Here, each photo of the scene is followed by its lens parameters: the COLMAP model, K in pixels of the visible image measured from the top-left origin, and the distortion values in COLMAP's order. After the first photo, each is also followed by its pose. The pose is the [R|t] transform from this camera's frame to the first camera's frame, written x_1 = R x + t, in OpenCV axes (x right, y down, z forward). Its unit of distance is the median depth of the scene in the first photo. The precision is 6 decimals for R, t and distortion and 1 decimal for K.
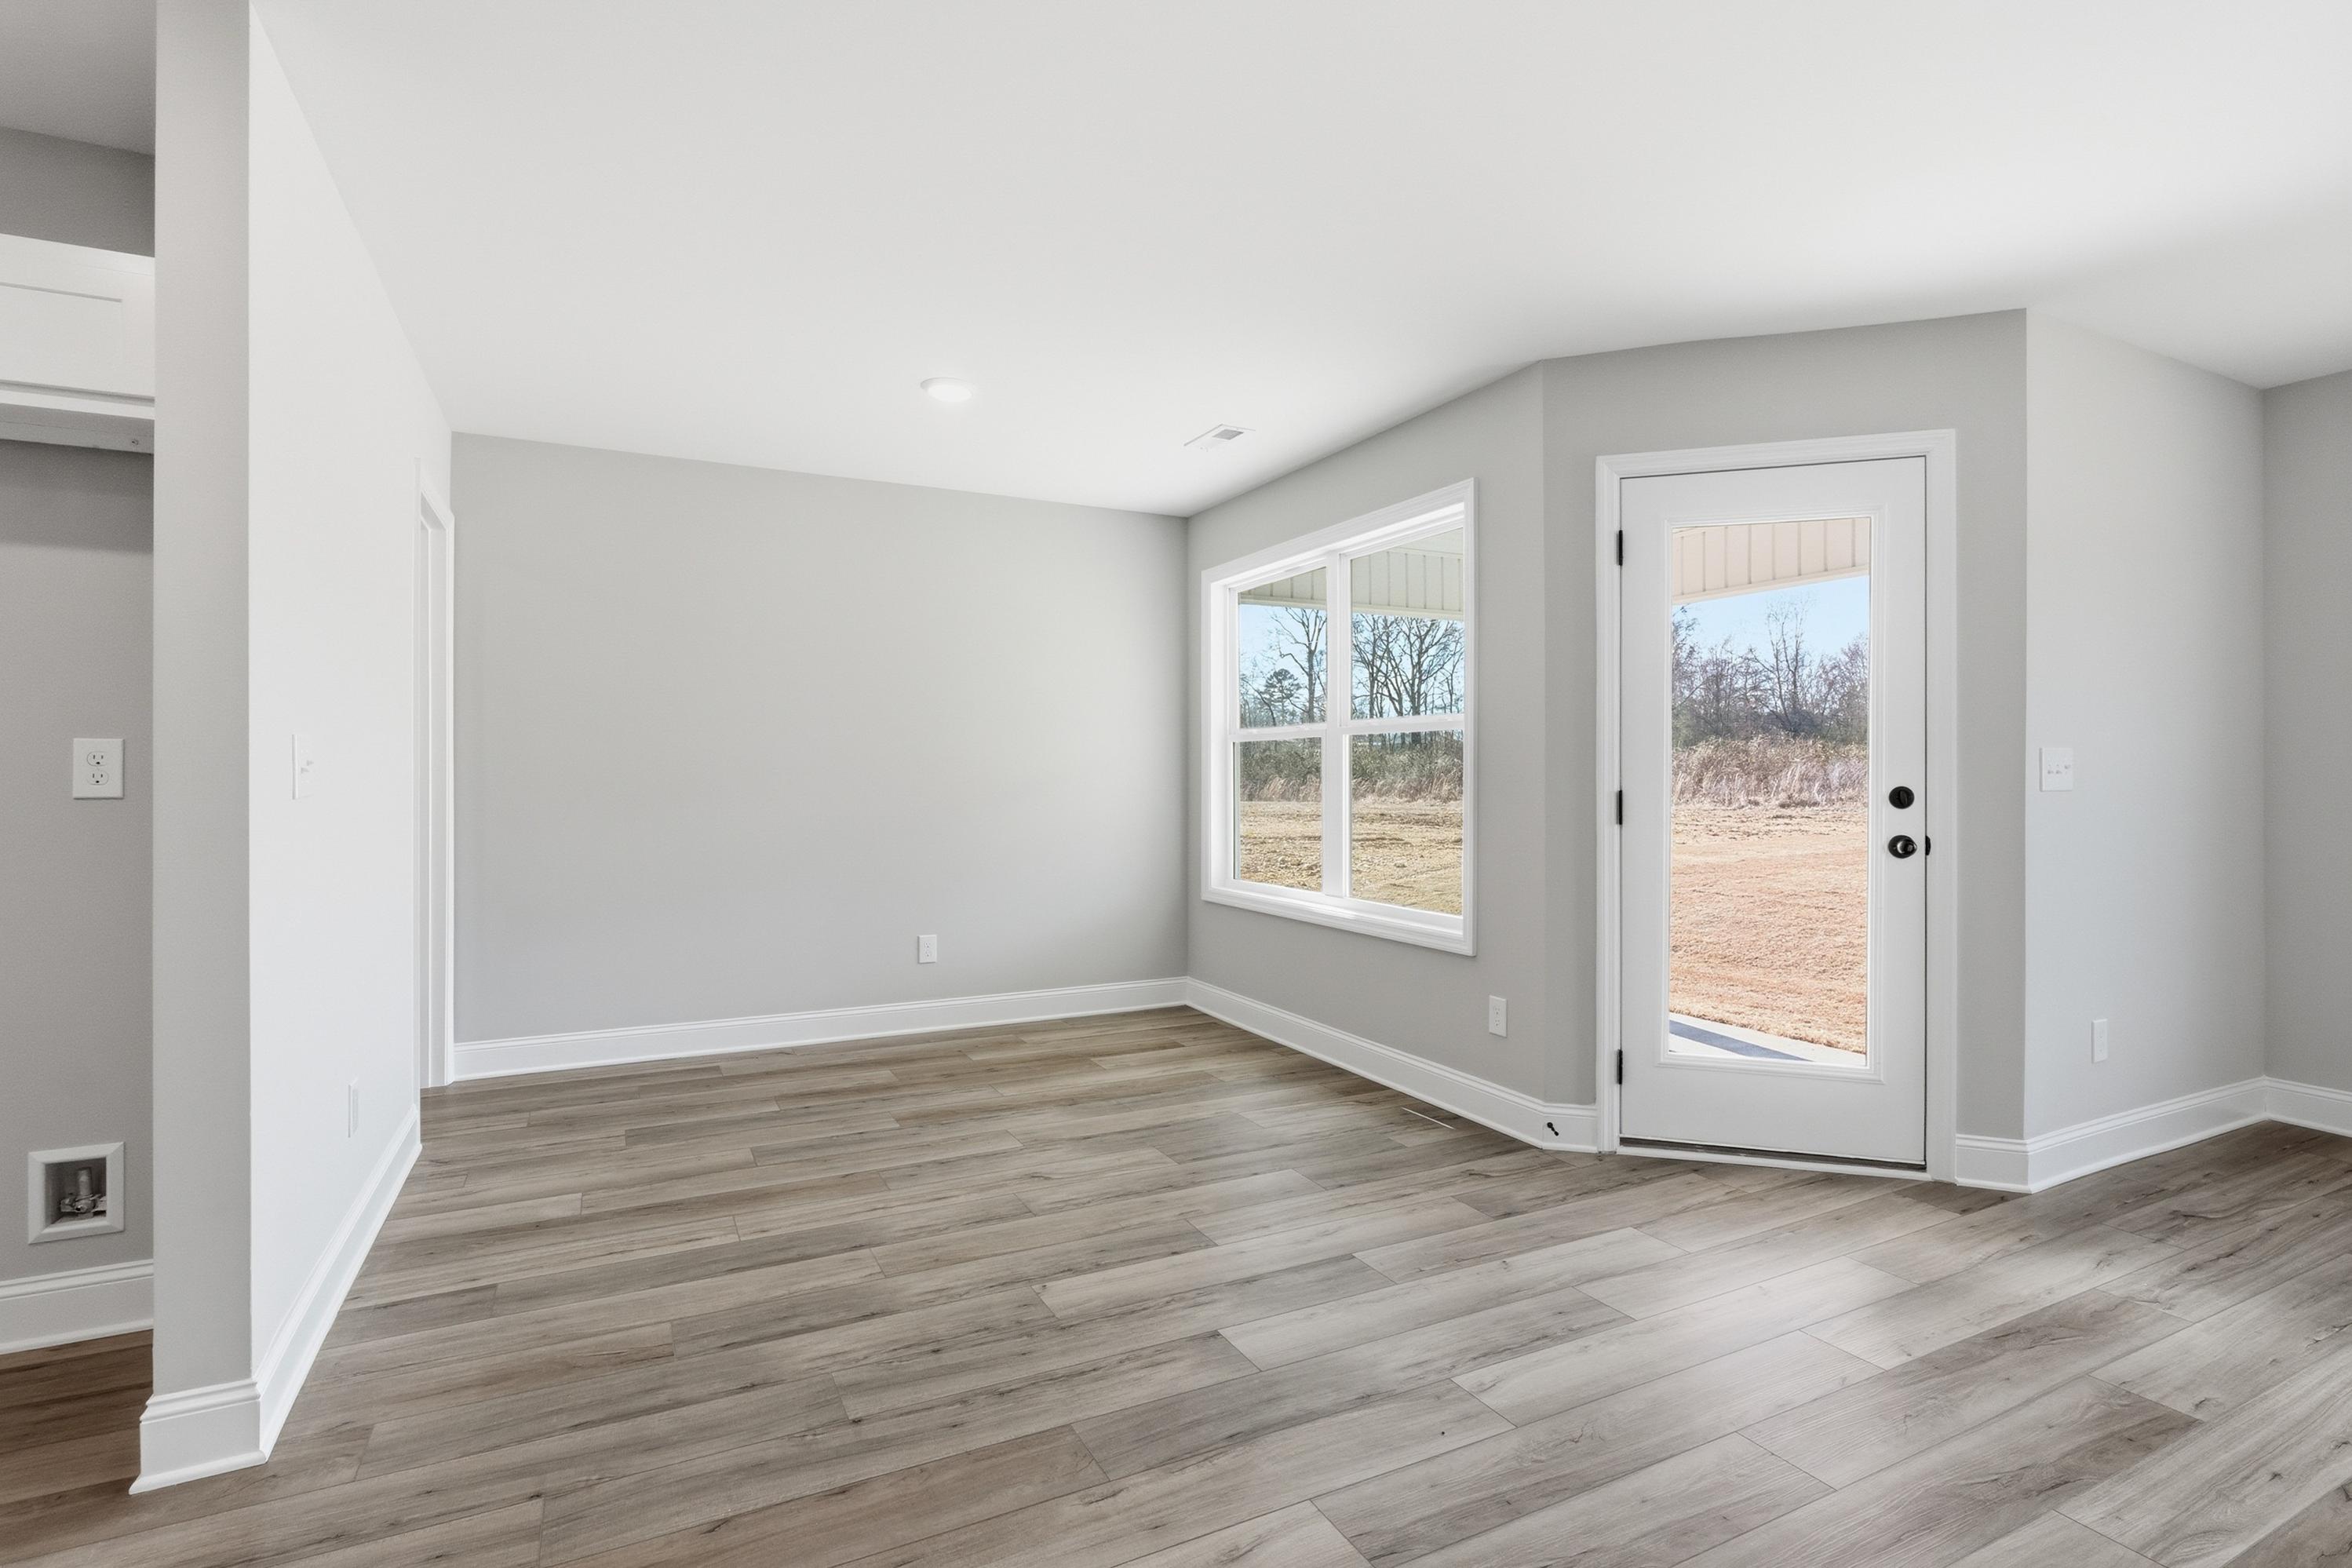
lens RADIAL K [[1088.0, 0, 1146.7], [0, 1088.0, 771.9], [0, 0, 1]] dist [-0.020199, 0.000091]
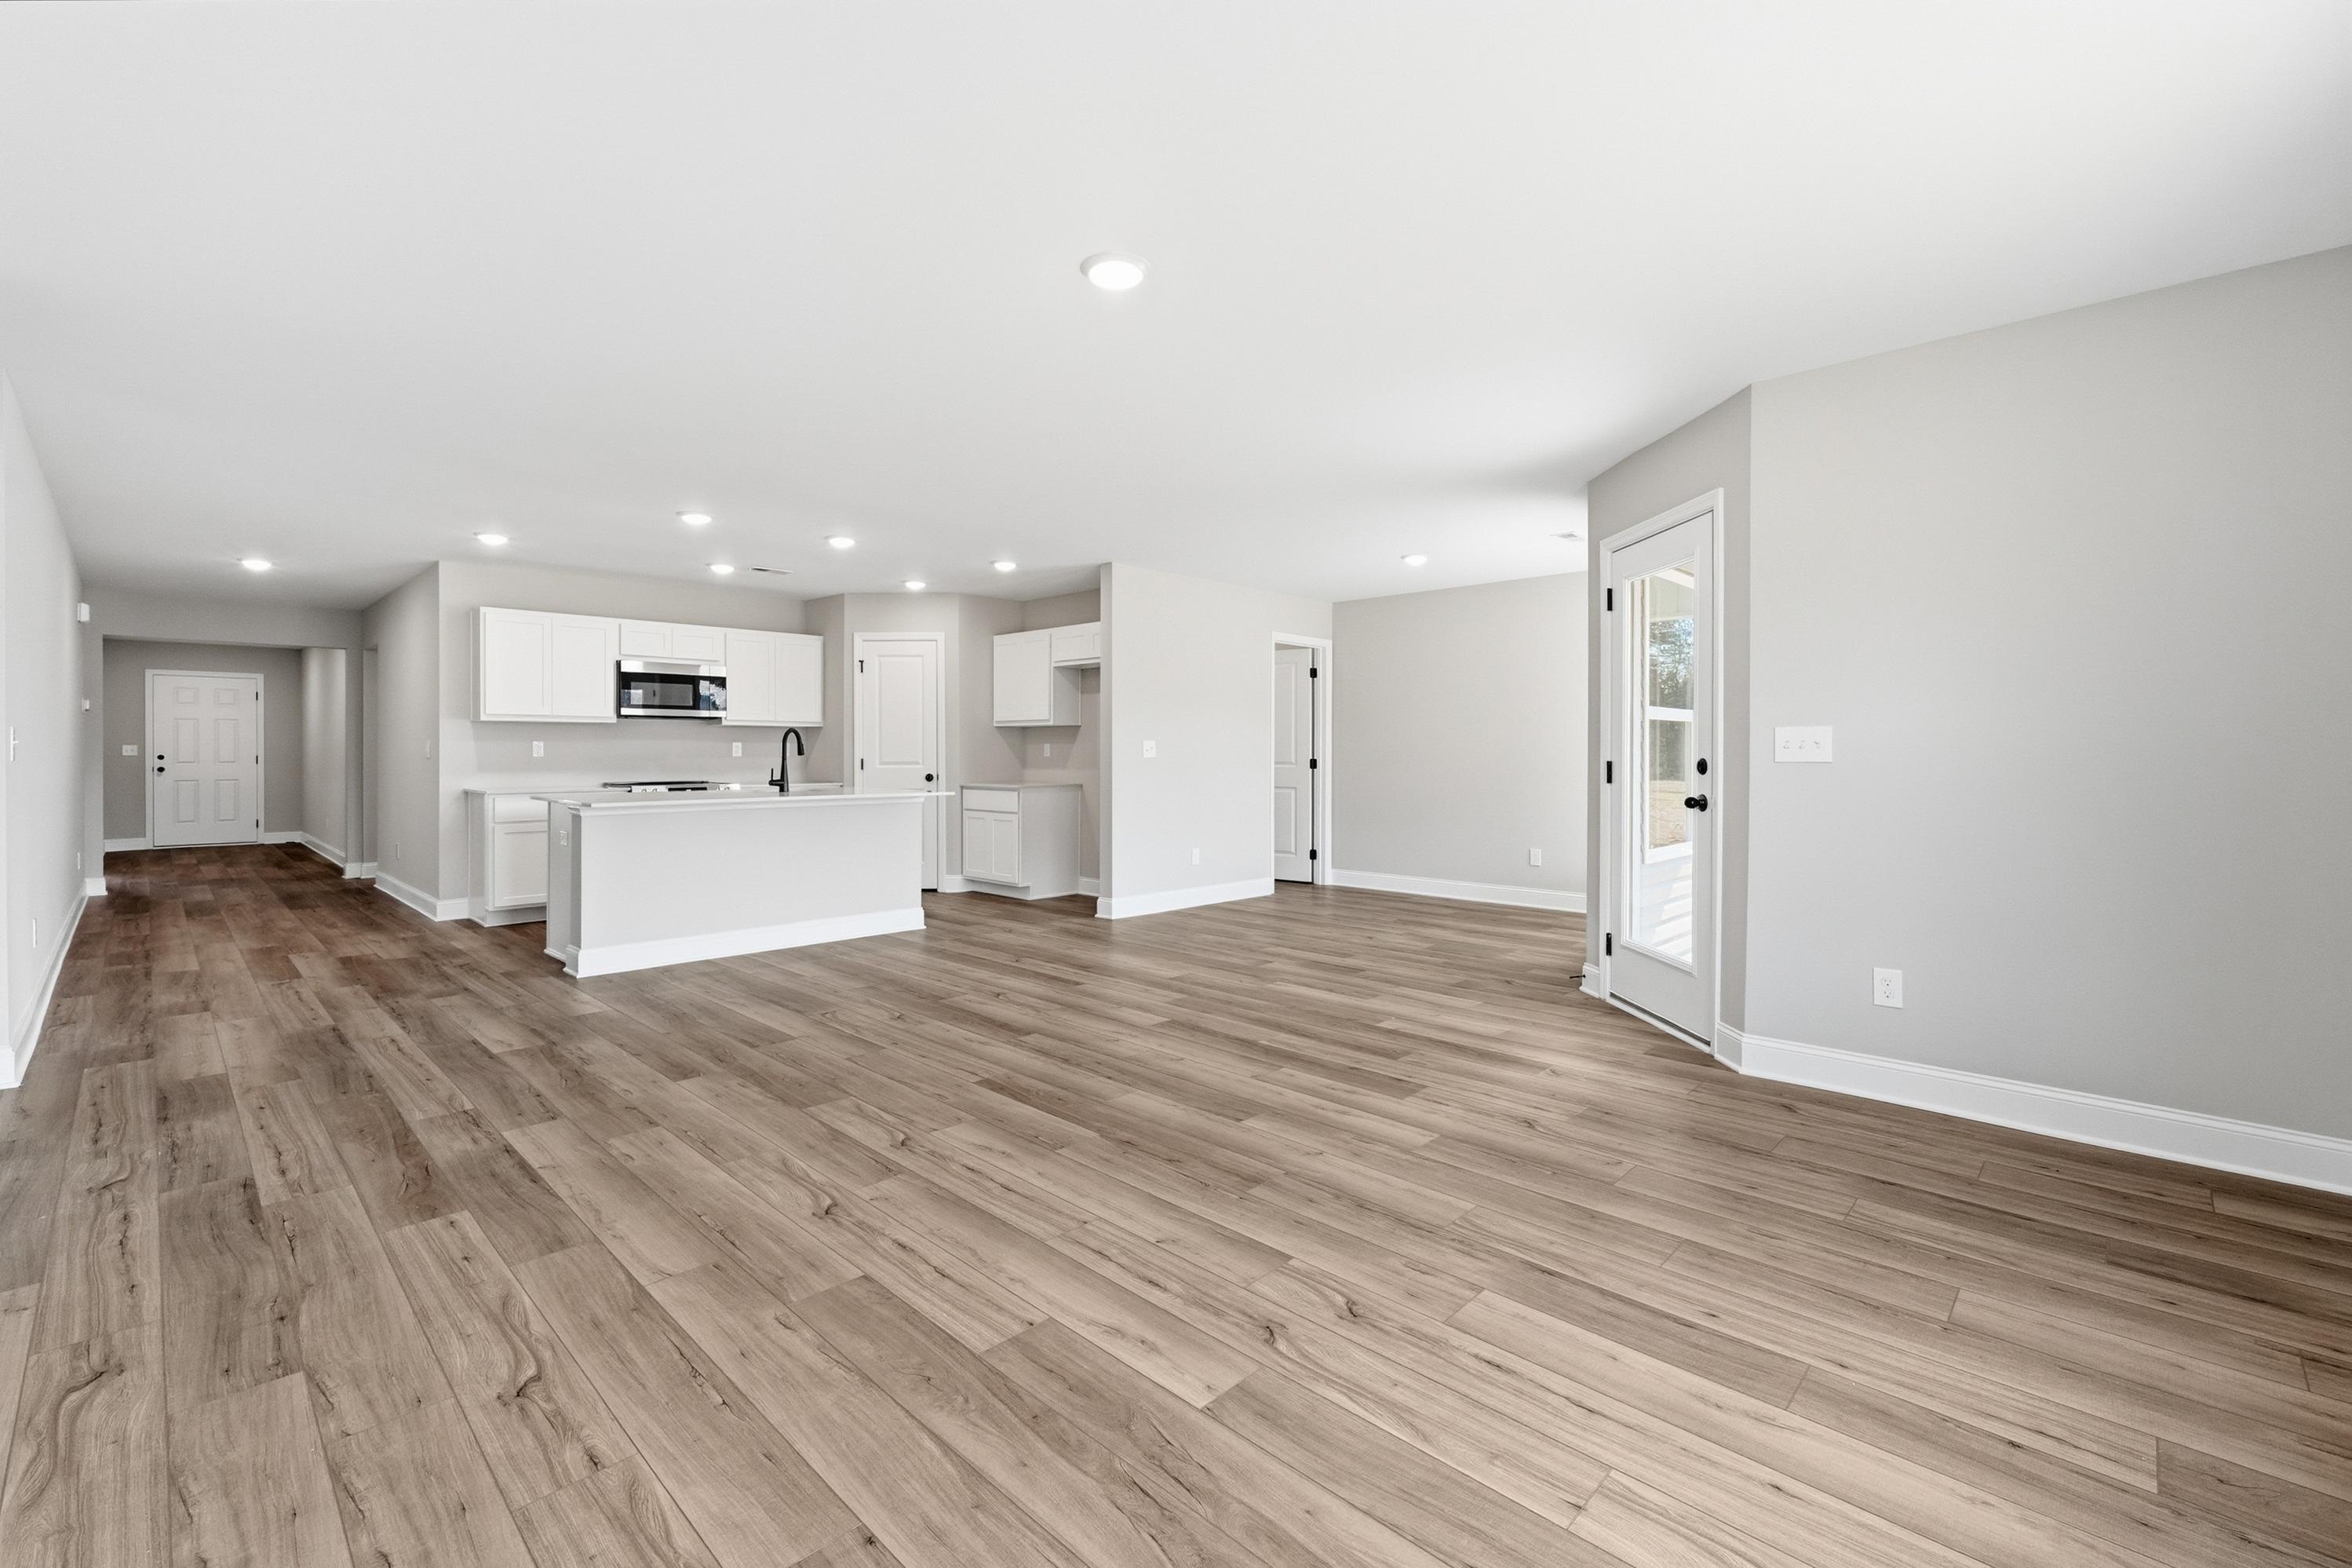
lens RADIAL K [[983.8, 0, 1164.3], [0, 983.8, 782.4], [0, 0, 1]] dist [-0.001821, -0.000263]
pose [[0.361842, 0.026894, -0.931851, 1.497376], [0.001230, 0.999569, 0.029326, 0.005584], [0.932239, -0.011758, 0.361653, -0.068808]]
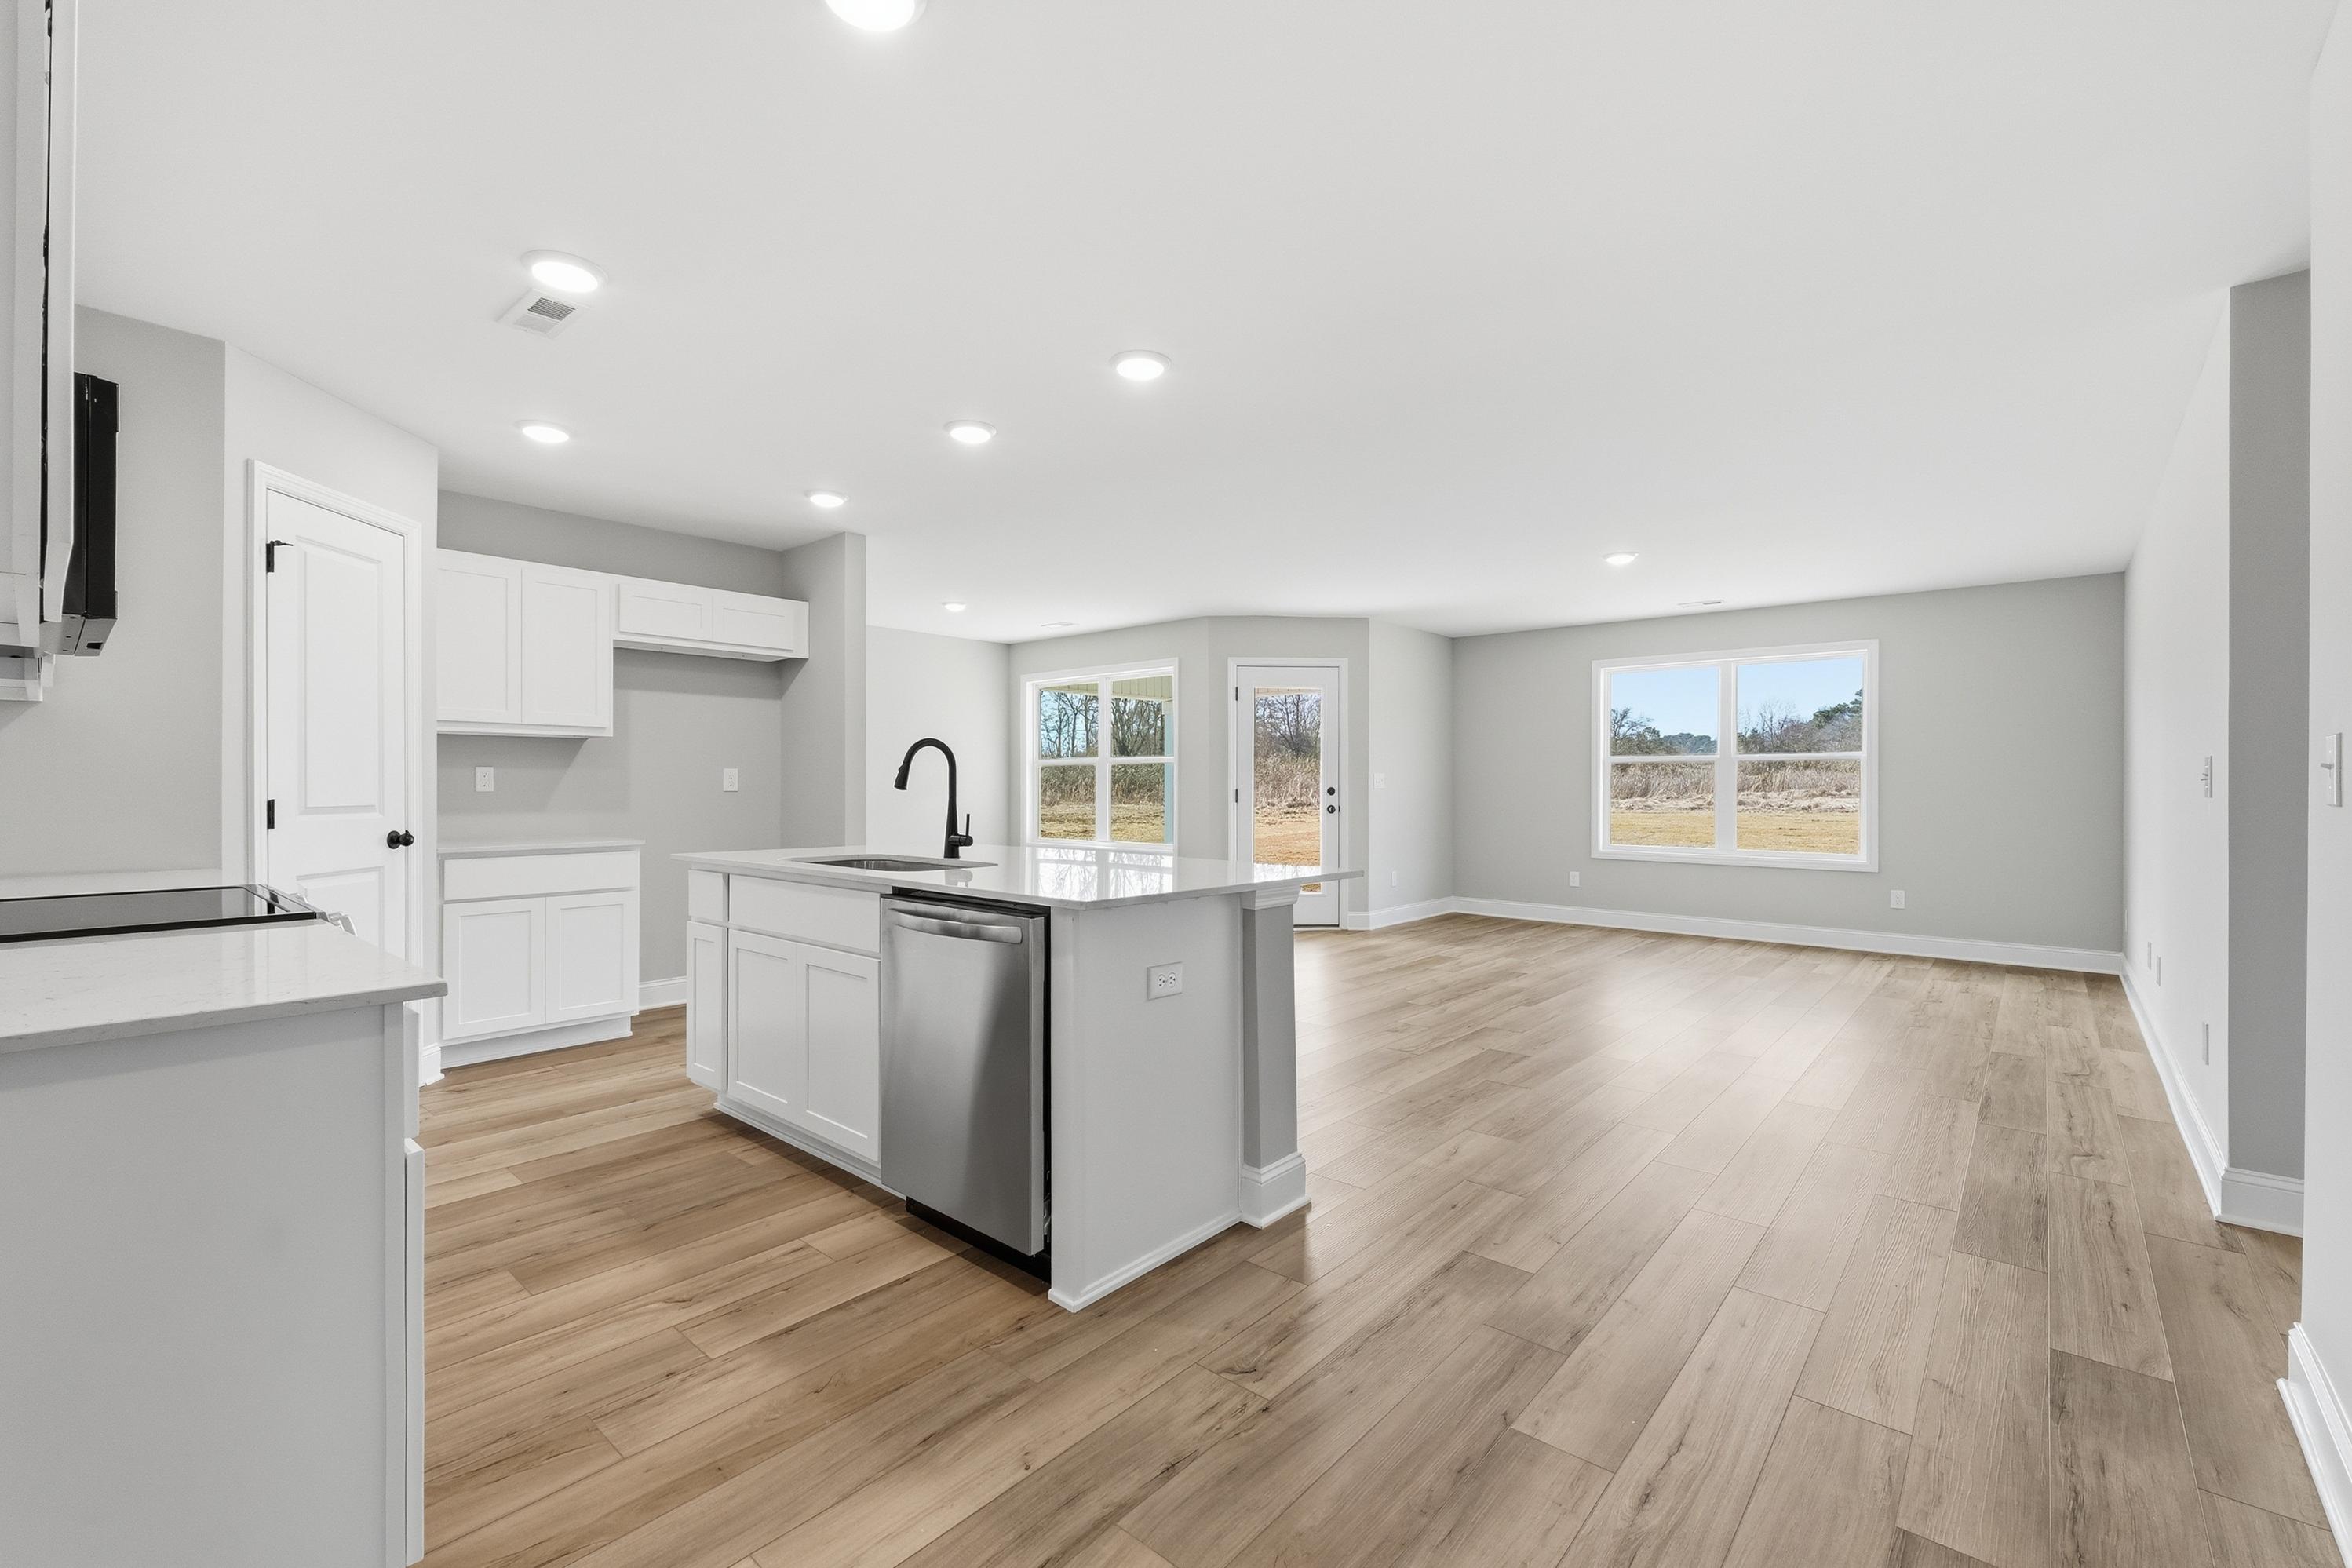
lens RADIAL K [[983.8, 0, 1164.3], [0, 983.8, 782.4], [0, 0, 1]] dist [-0.001821, -0.000263]
pose [[0.918783, 0.000379, 0.394763, -0.629386], [-0.000757, 0.999999, 0.000804, -0.000870], [-0.394763, -0.001037, 0.918783, -1.051981]]
